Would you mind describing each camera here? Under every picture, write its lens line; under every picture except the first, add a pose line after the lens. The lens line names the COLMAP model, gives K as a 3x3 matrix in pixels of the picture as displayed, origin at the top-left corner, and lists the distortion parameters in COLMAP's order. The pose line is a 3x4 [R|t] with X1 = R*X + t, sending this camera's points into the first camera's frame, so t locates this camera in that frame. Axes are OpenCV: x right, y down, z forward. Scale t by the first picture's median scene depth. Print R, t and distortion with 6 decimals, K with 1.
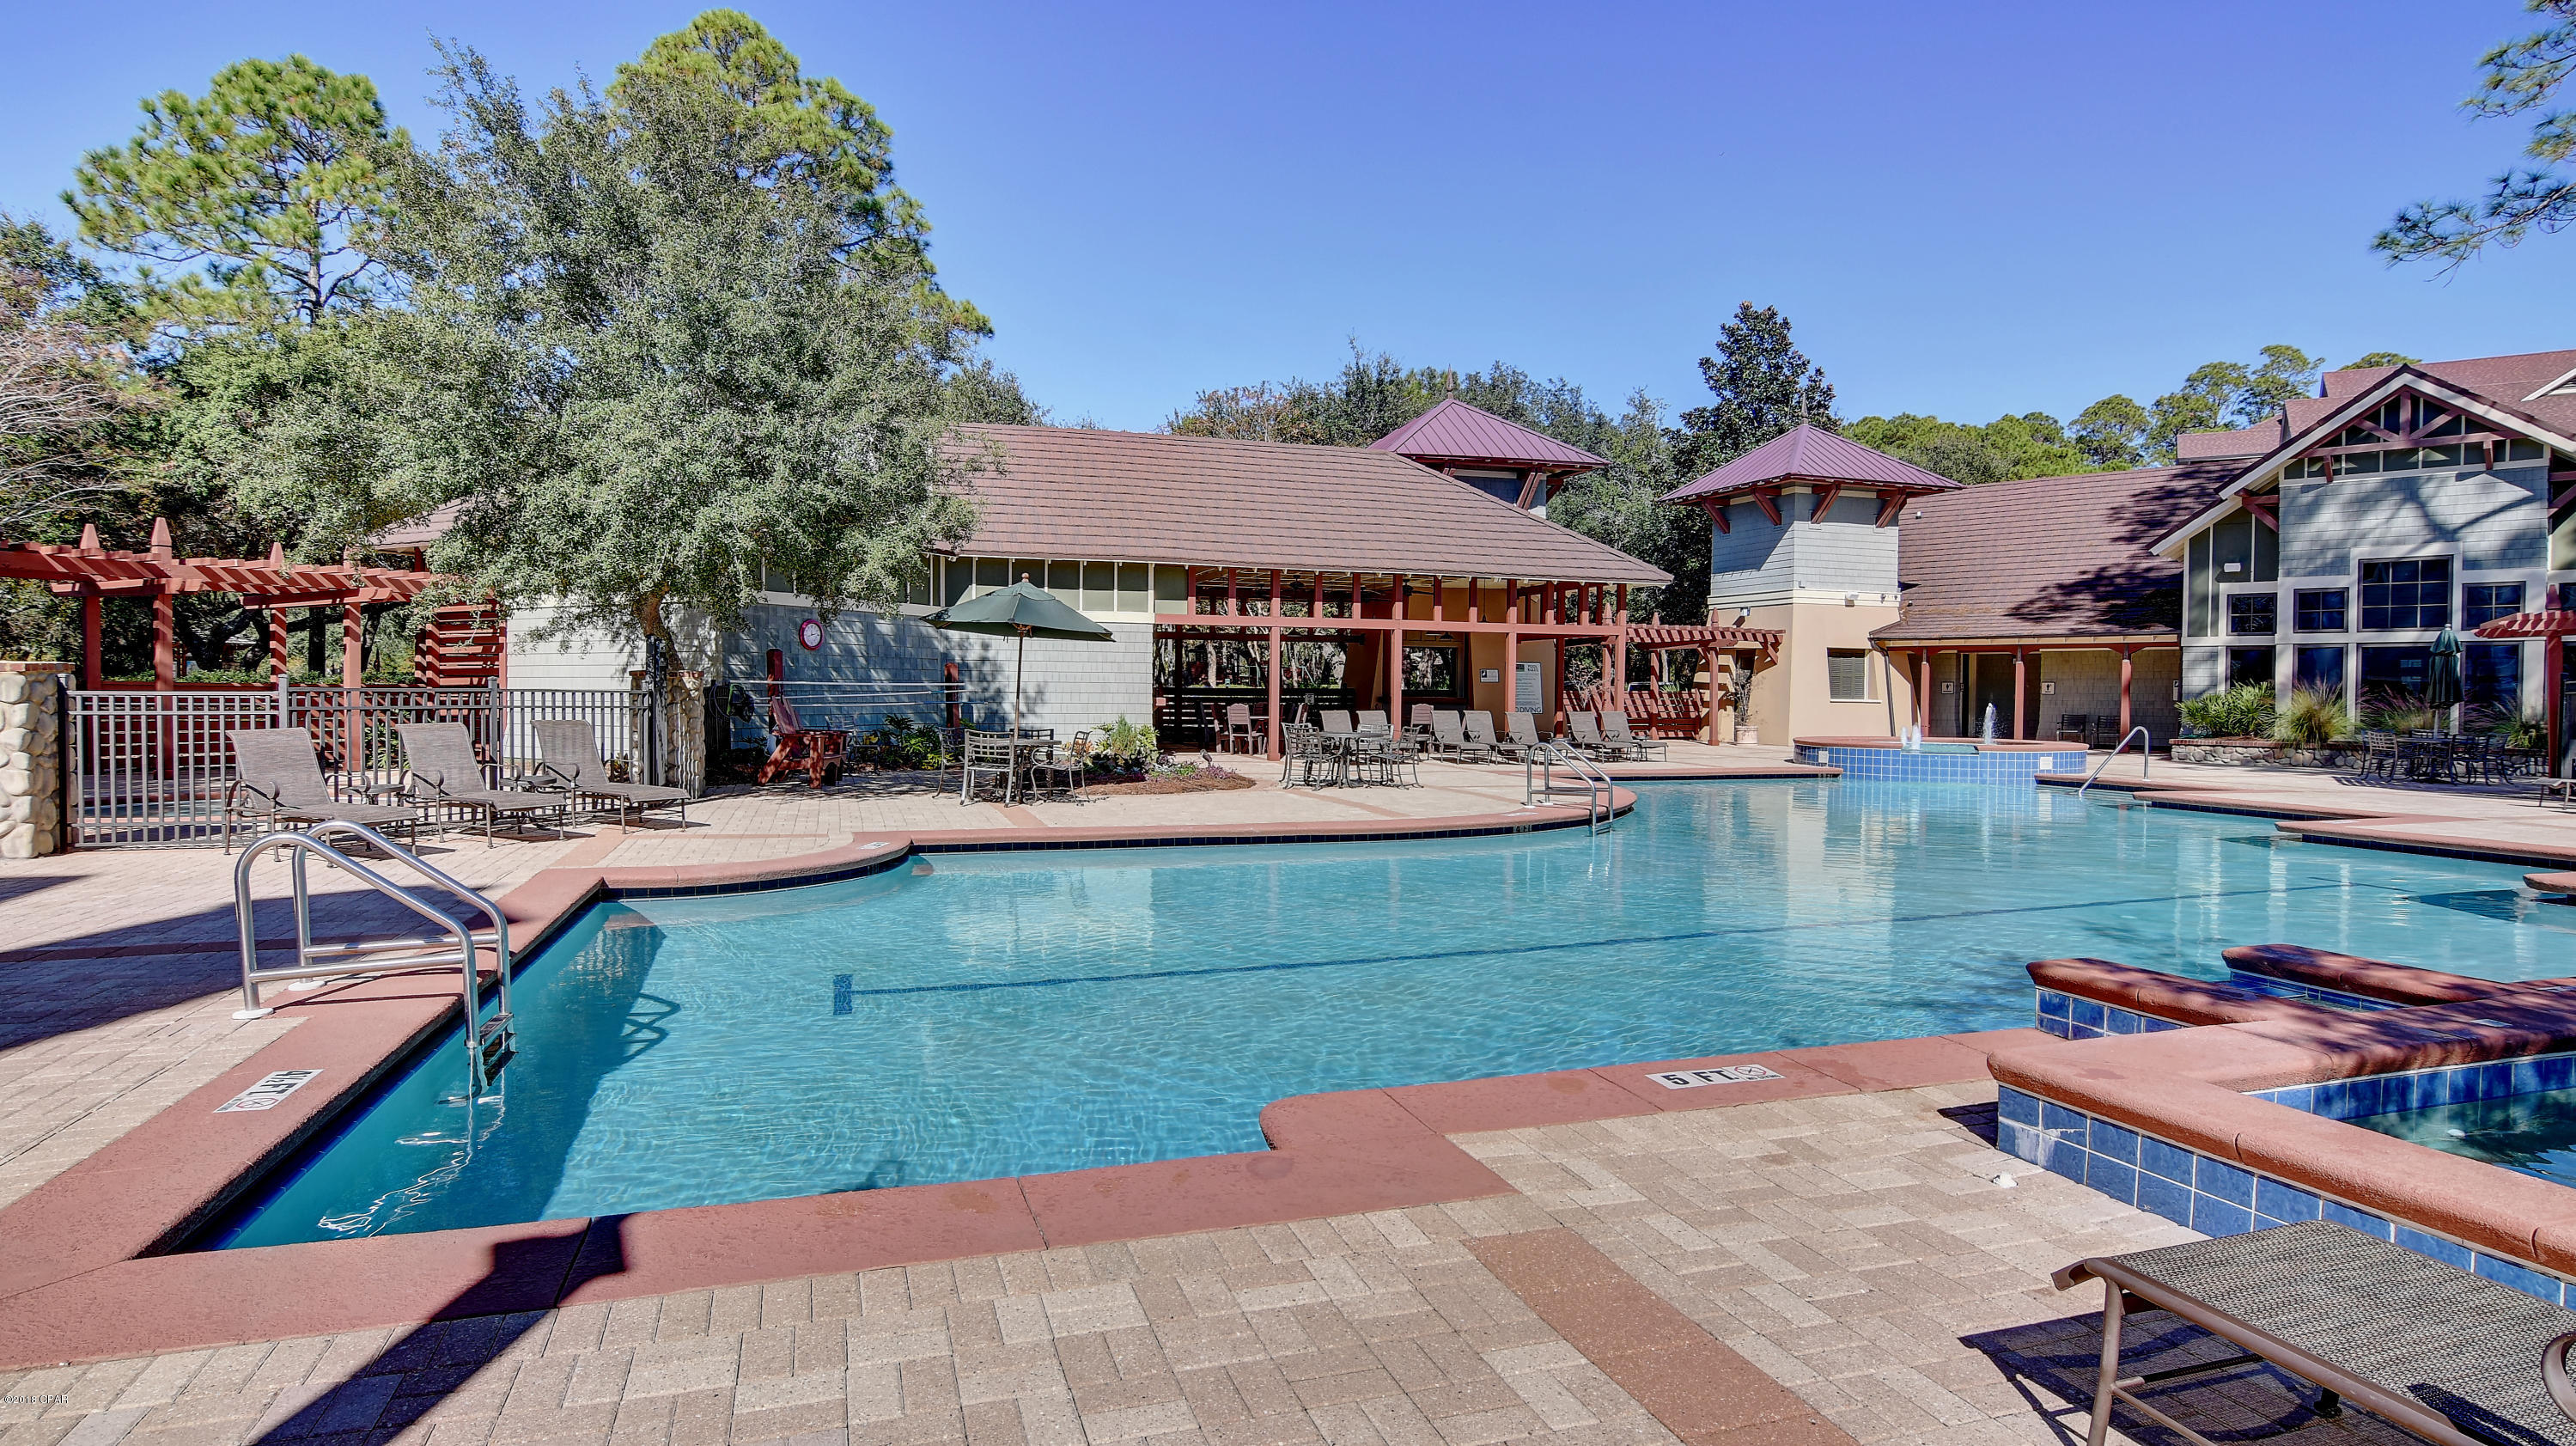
lens RADIAL K [[1340.2, 0, 1292.3], [0, 1340.2, 721.4], [0, 0, 1]] dist [-0.027227, 0.005795]
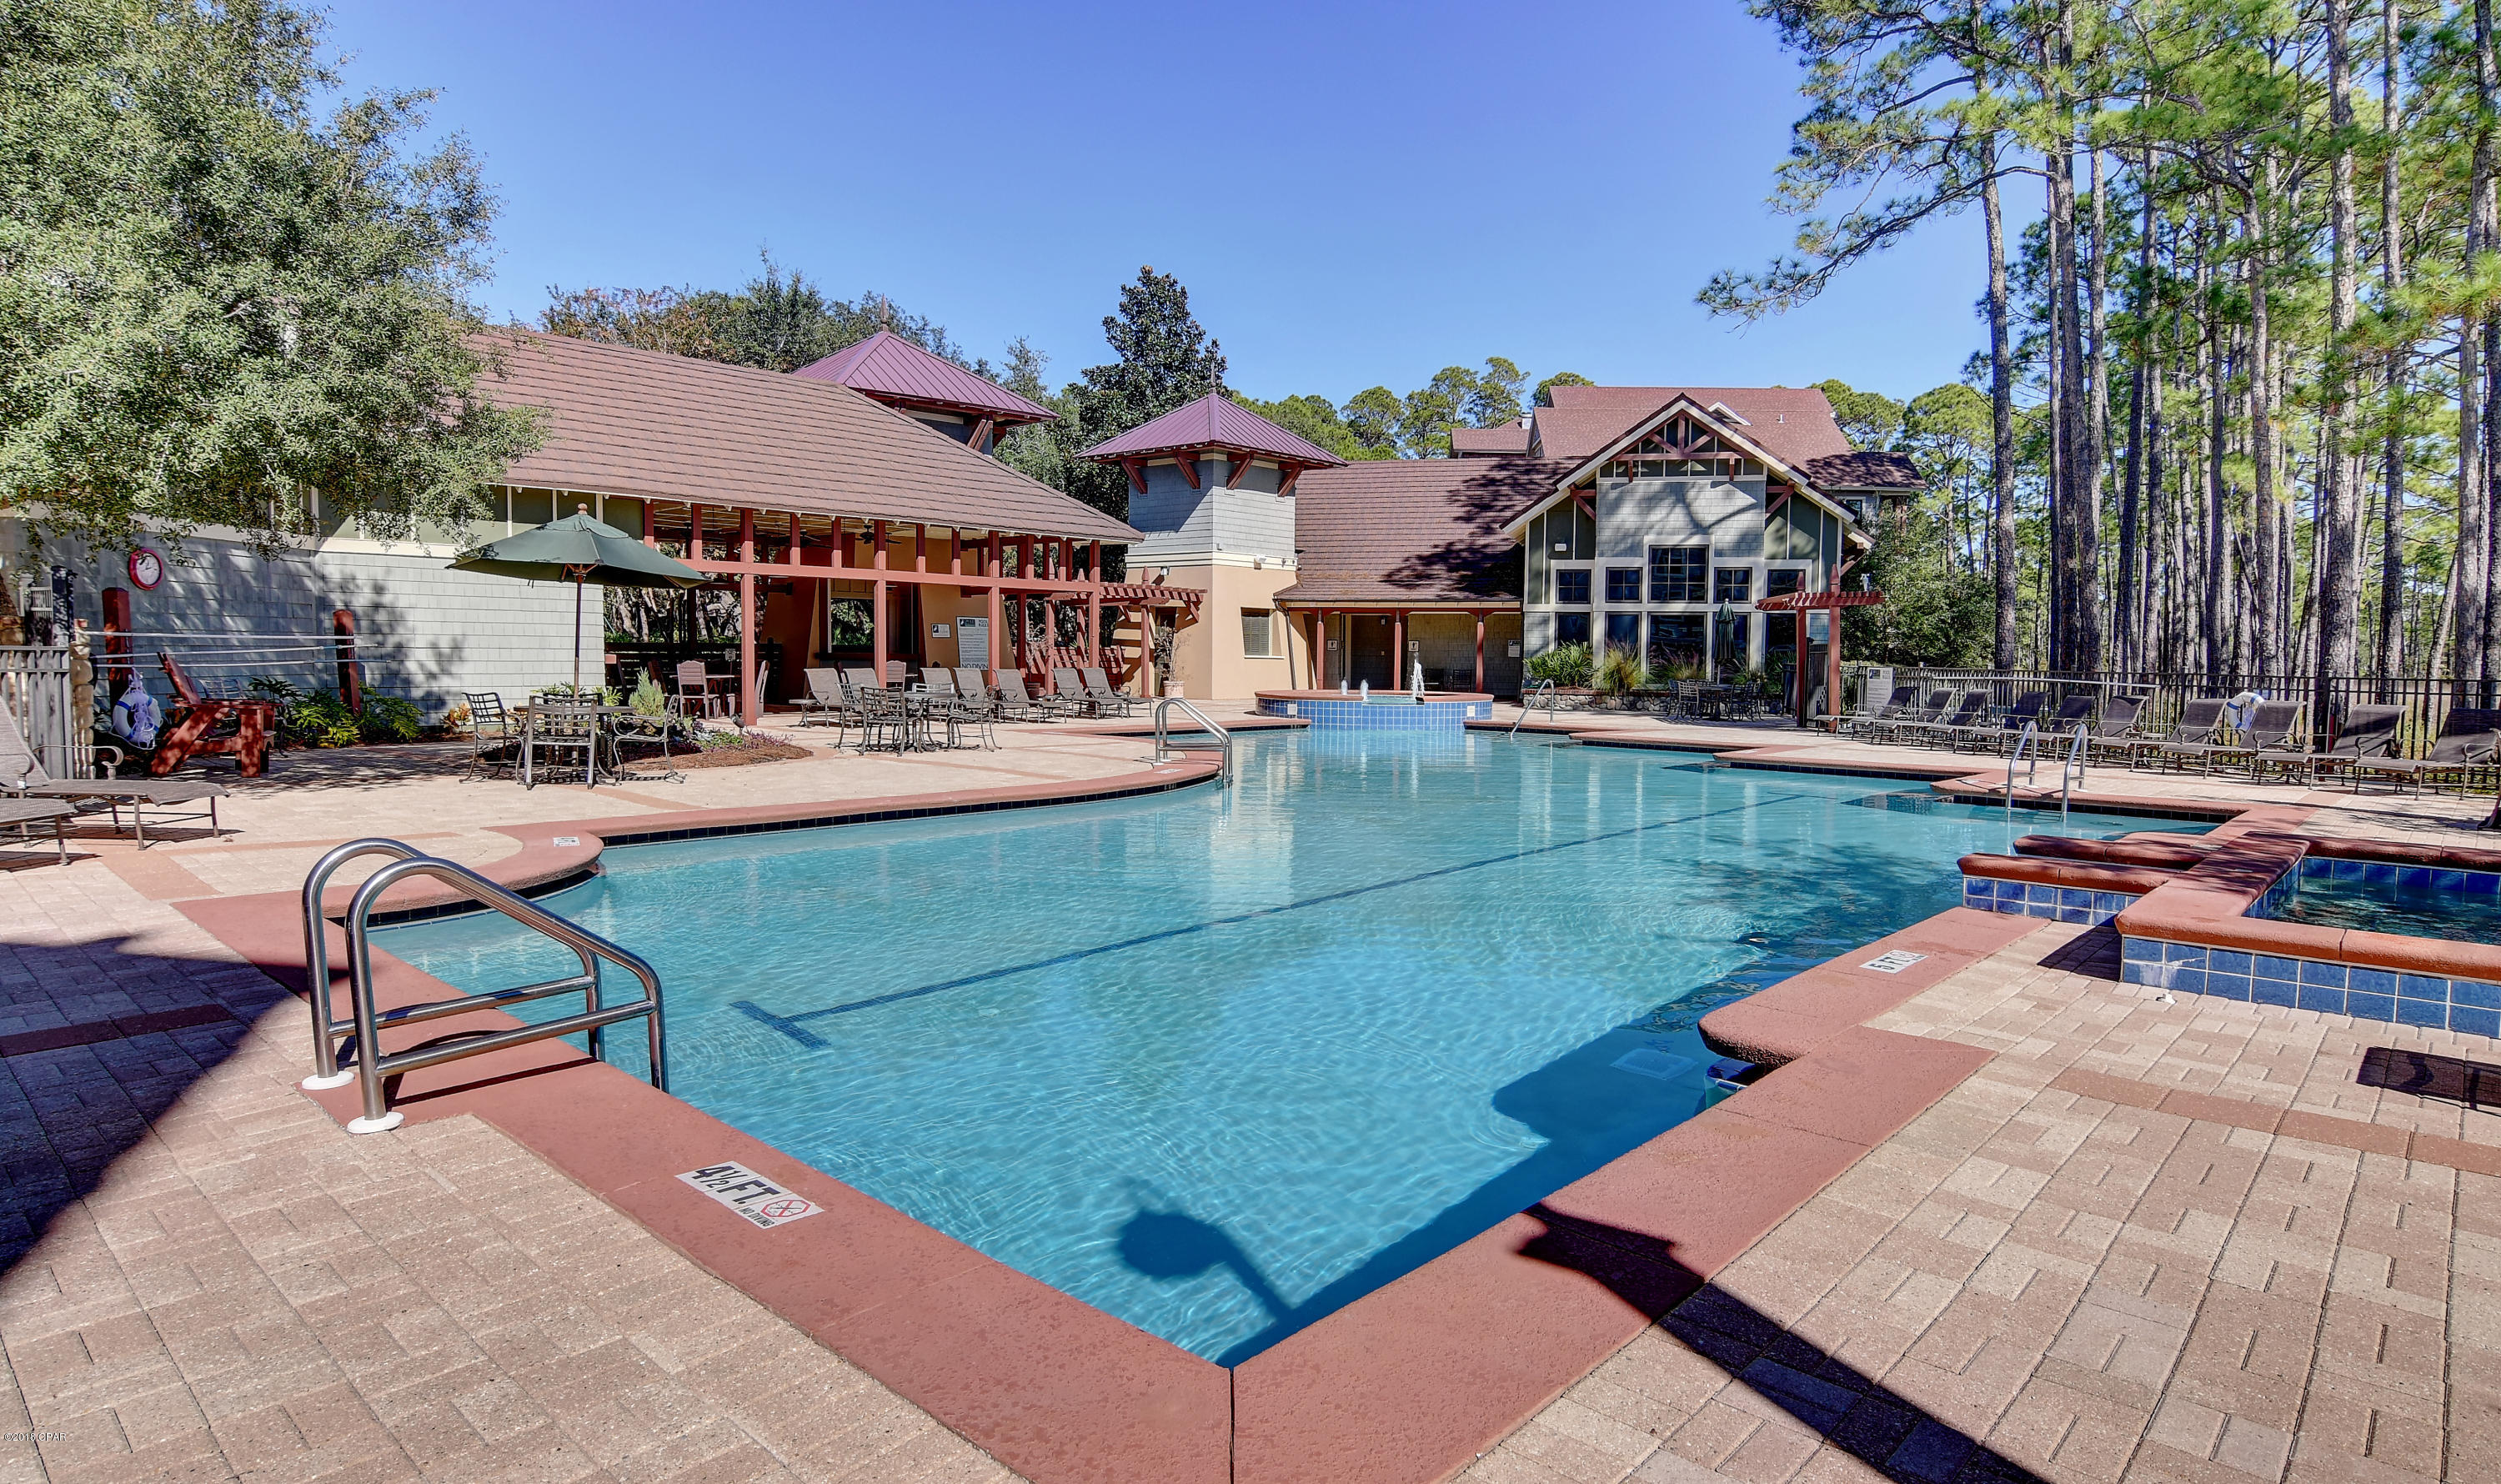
lens RADIAL K [[1368.6, 0, 1326.2], [0, 1368.6, 731.0], [0, 0, 1]] dist [-0.023393, 0.000211]
pose [[0.861711, -0.026799, 0.506691, -0.154645], [0.006680, 0.999117, 0.041483, -0.002025], [-0.507355, -0.032362, 0.861129, 0.031811]]
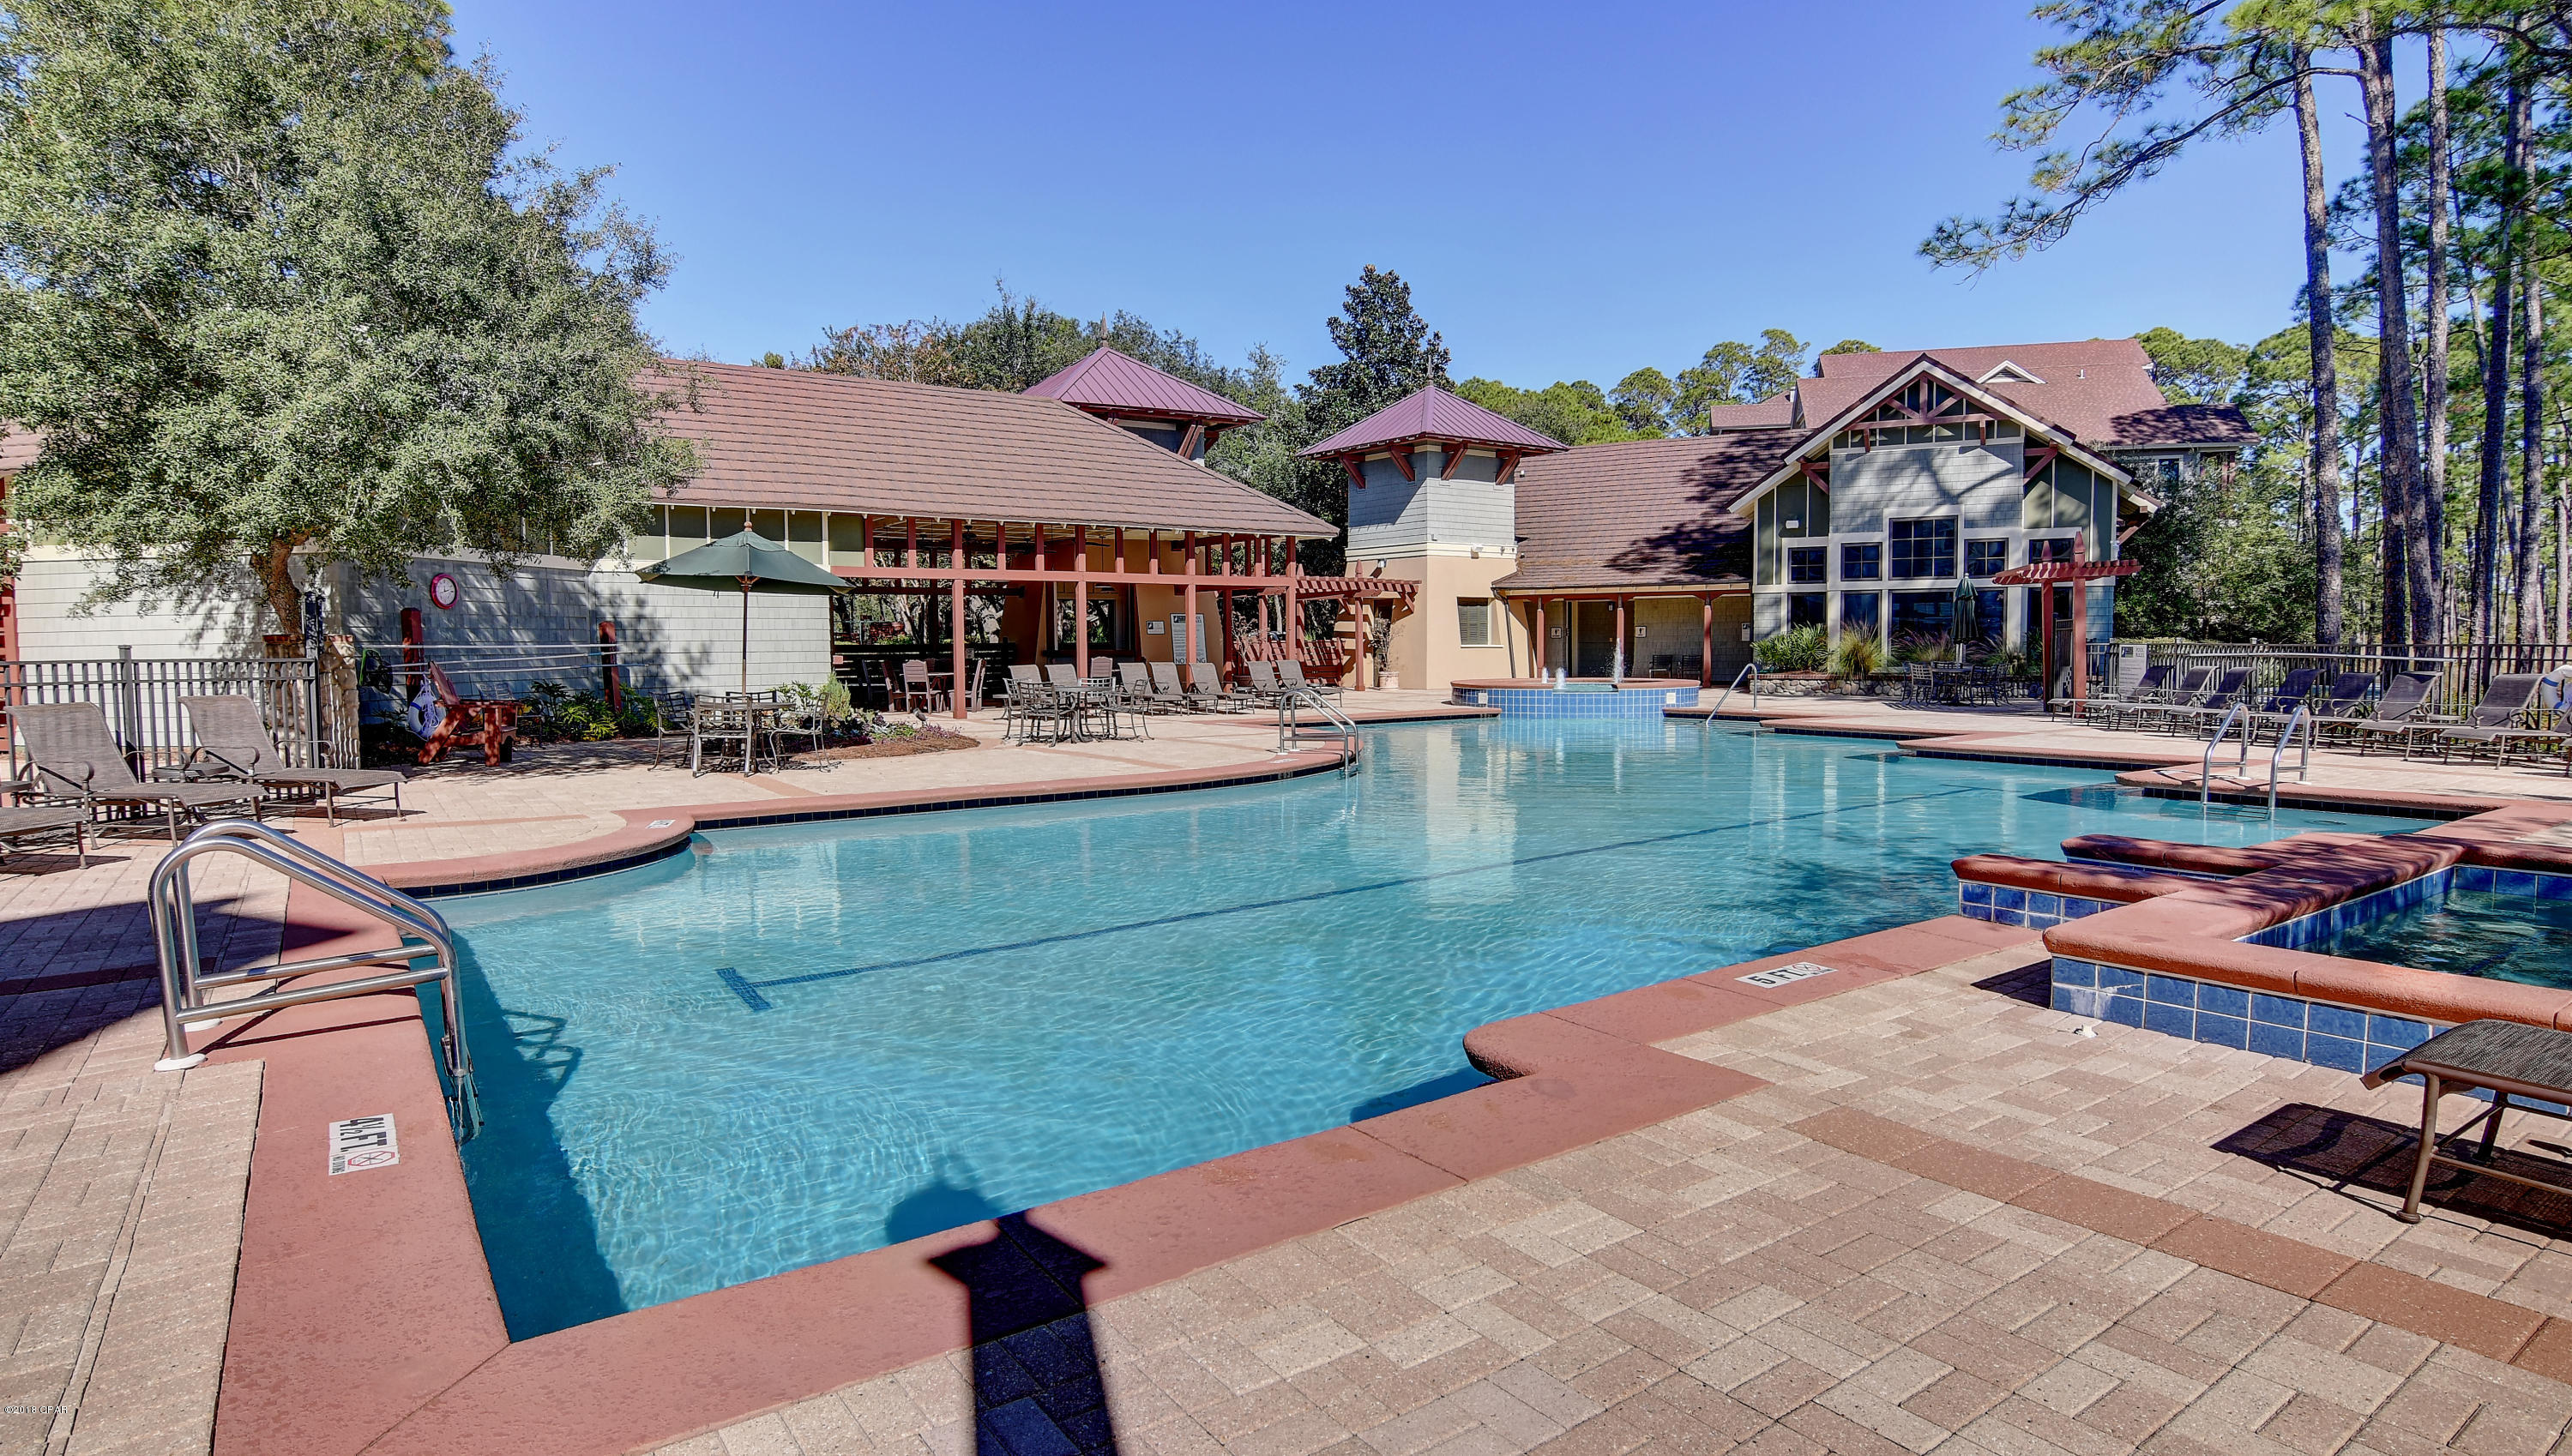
lens RADIAL K [[1348.4, 0, 1277.6], [0, 1348.4, 718.9], [0, 0, 1]] dist [-0.027528, 0.003933]
pose [[0.957245, -0.033062, 0.287384, -0.080532], [0.023566, 0.999058, 0.036441, -0.000519], [-0.288318, -0.028110, 0.957122, 0.007792]]
